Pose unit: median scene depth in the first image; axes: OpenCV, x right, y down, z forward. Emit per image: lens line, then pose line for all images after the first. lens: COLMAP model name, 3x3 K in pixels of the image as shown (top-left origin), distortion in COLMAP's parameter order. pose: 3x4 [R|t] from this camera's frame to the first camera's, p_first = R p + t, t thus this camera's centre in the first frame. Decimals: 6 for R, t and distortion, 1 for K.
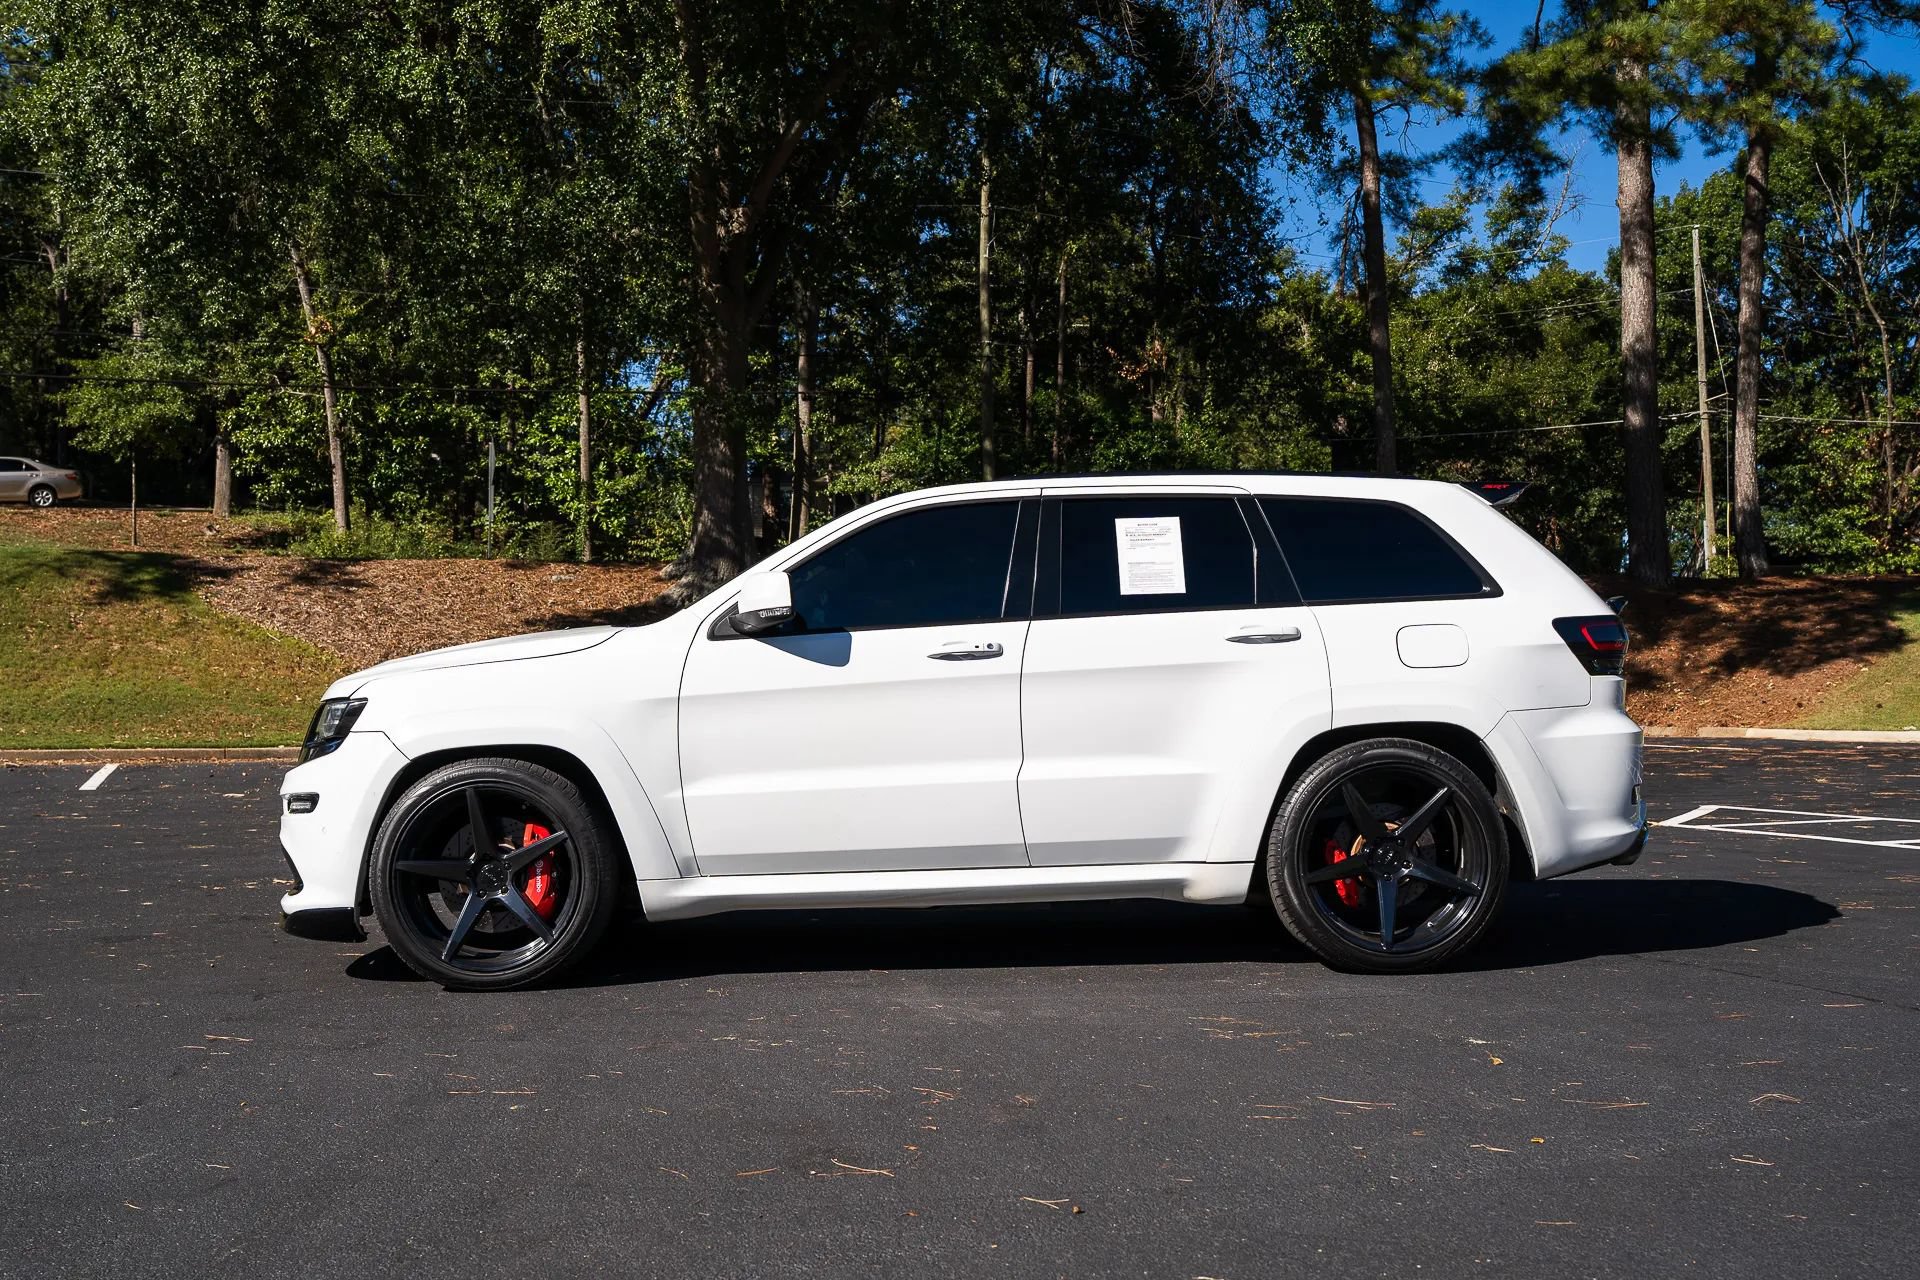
lens RADIAL K [[1859.3, 0, 961.9], [0, 1859.3, 637.2], [0, 0, 1]] dist [0.038419, 0.000000]
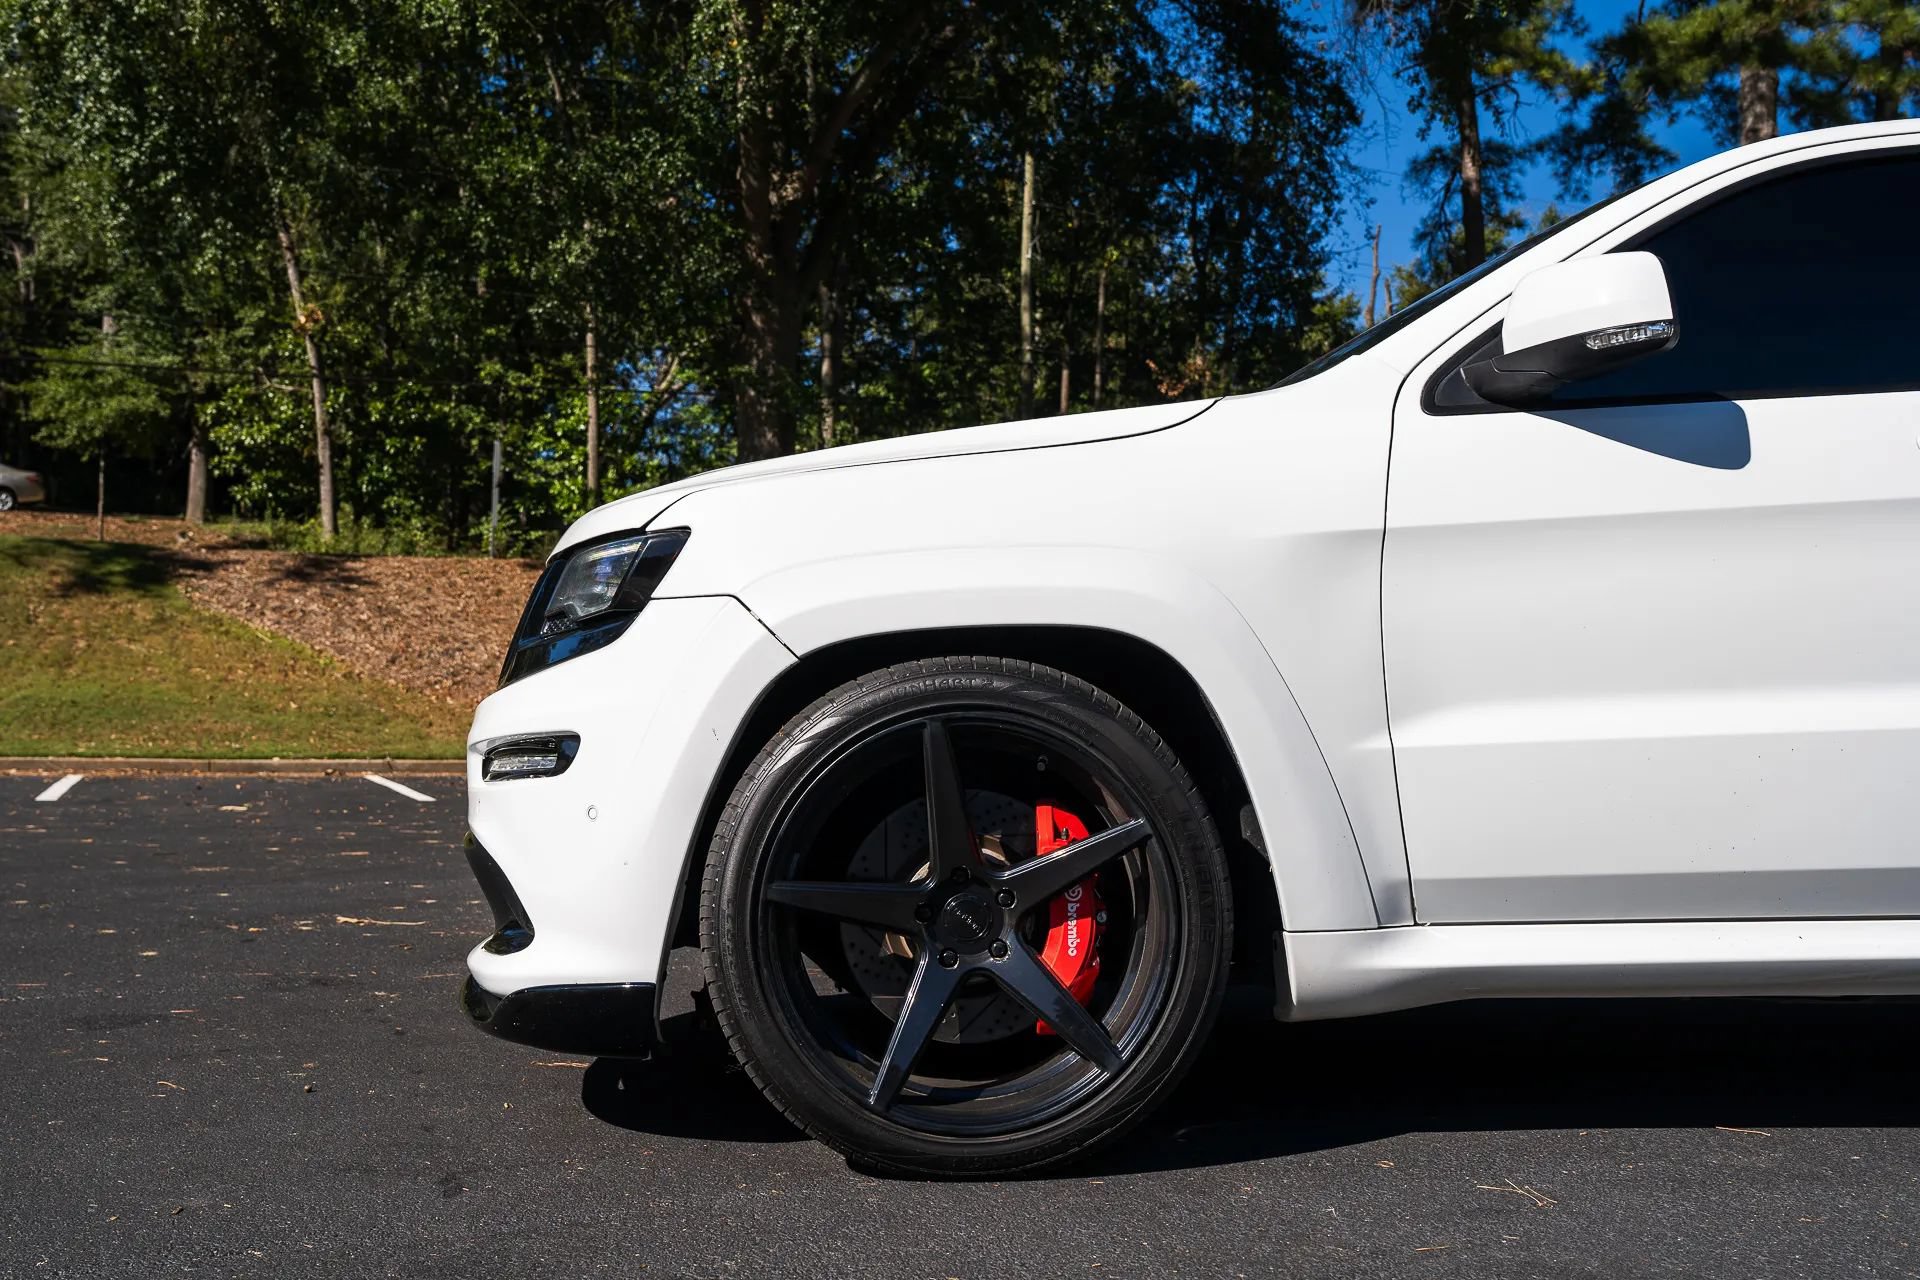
lens RADIAL K [[1859.3, 0, 964.4], [0, 1859.3, 638.3], [0, 0, 1]] dist [0.038419, 0.000000]
pose [[0.999682, 0.016244, 0.019309, -0.055287], [-0.015792, 0.999603, -0.023354, 0.014936], [-0.019680, 0.023042, 0.999541, 0.115372]]
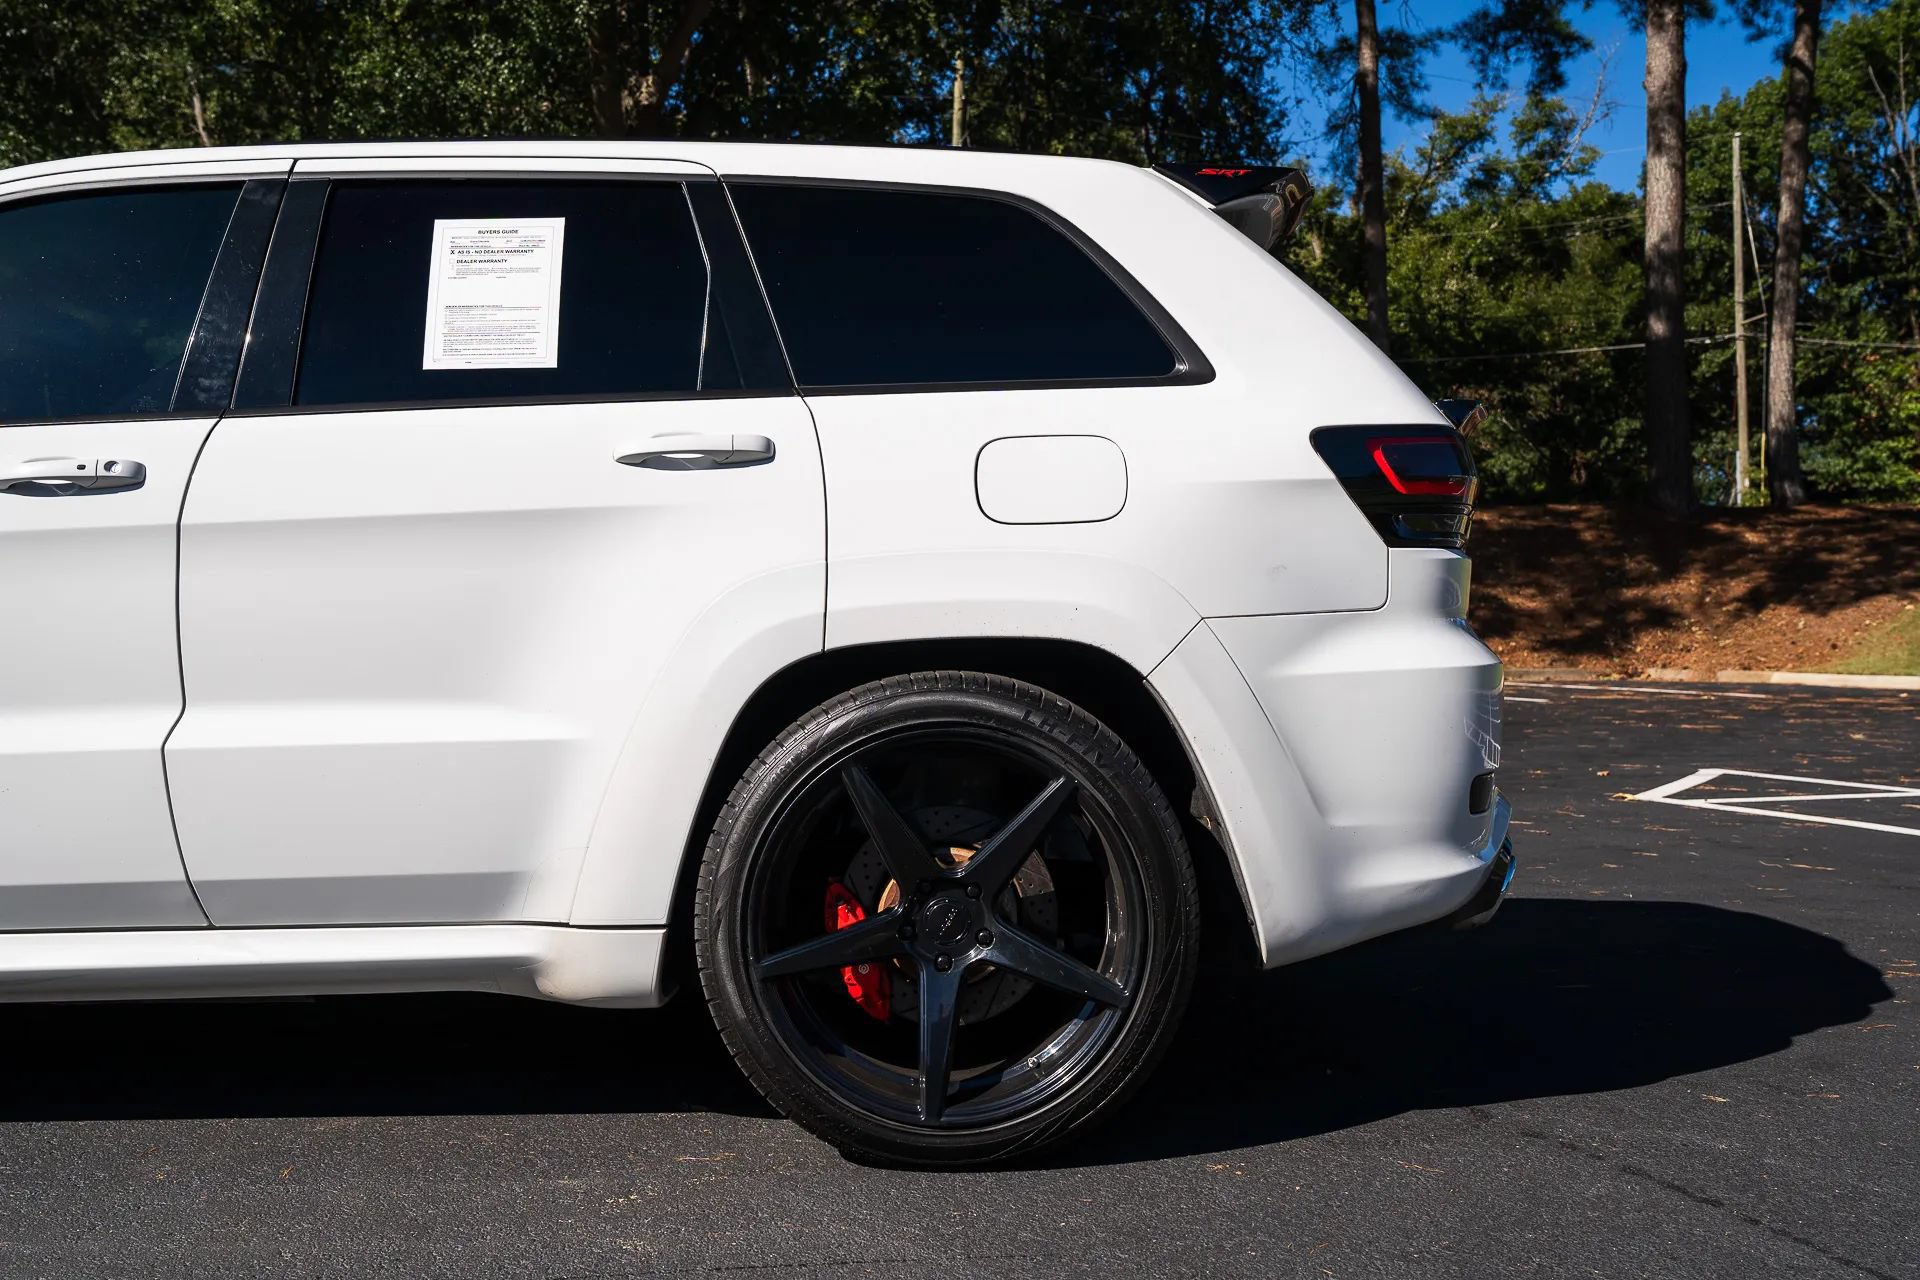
lens RADIAL K [[1859.3, 0, 948.5], [0, 1859.3, 629.1], [0, 0, 1]] dist [0.038419, 0.000000]
pose [[0.999684, 0.012547, -0.021770, 0.050464], [-0.011887, 0.999473, 0.030196, 0.006143], [0.022137, -0.029928, 0.999307, 0.111317]]
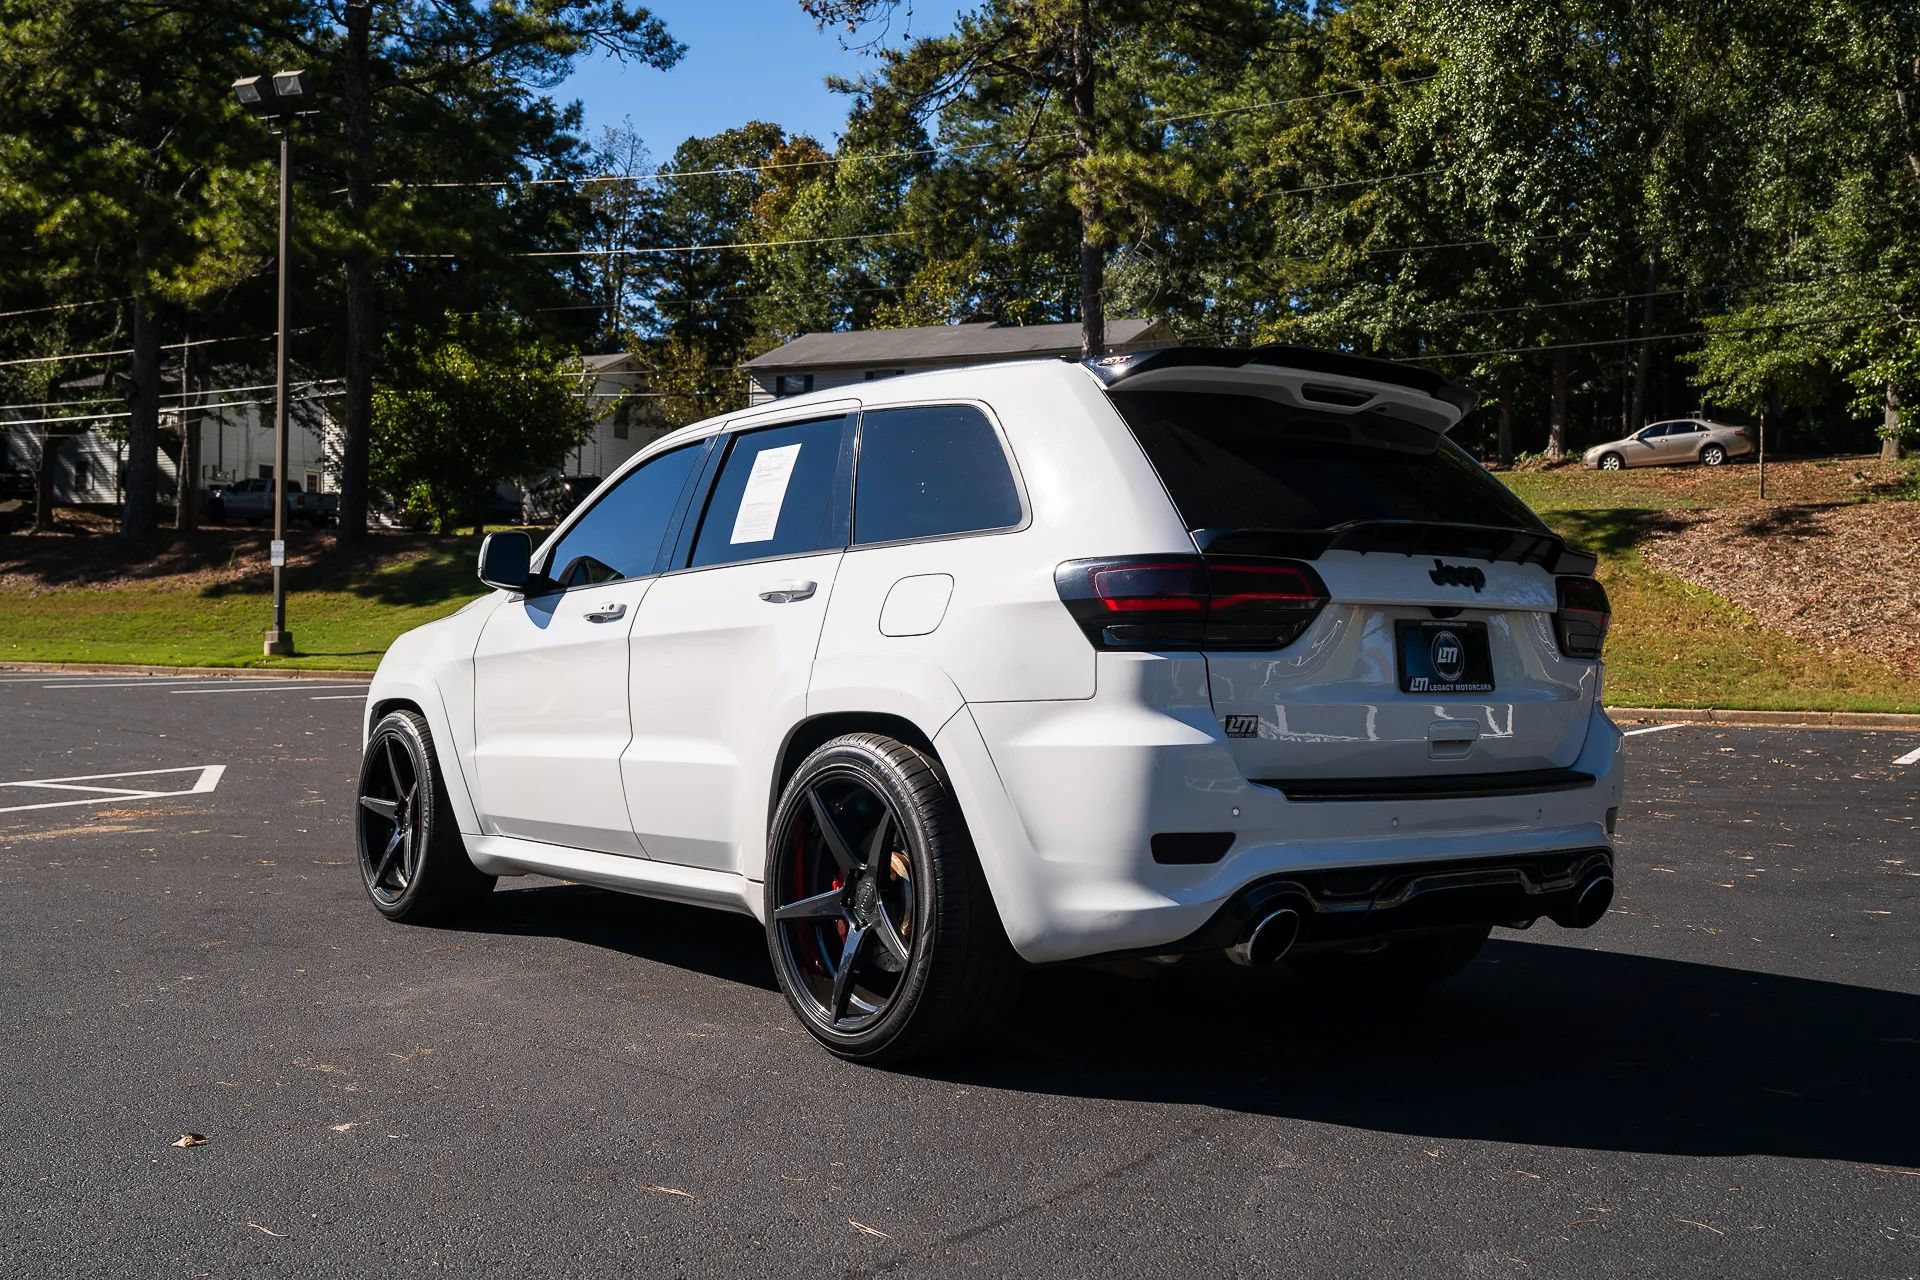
lens RADIAL K [[1859.3, 0, 948.8], [0, 1859.3, 659.6], [0, 0, 1]] dist [0.038419, 0.000000]
pose [[0.584535, 0.018408, -0.811160, 0.175910], [0.010755, 0.999479, 0.030431, 0.000840], [0.811298, -0.026512, 0.584032, 0.128854]]
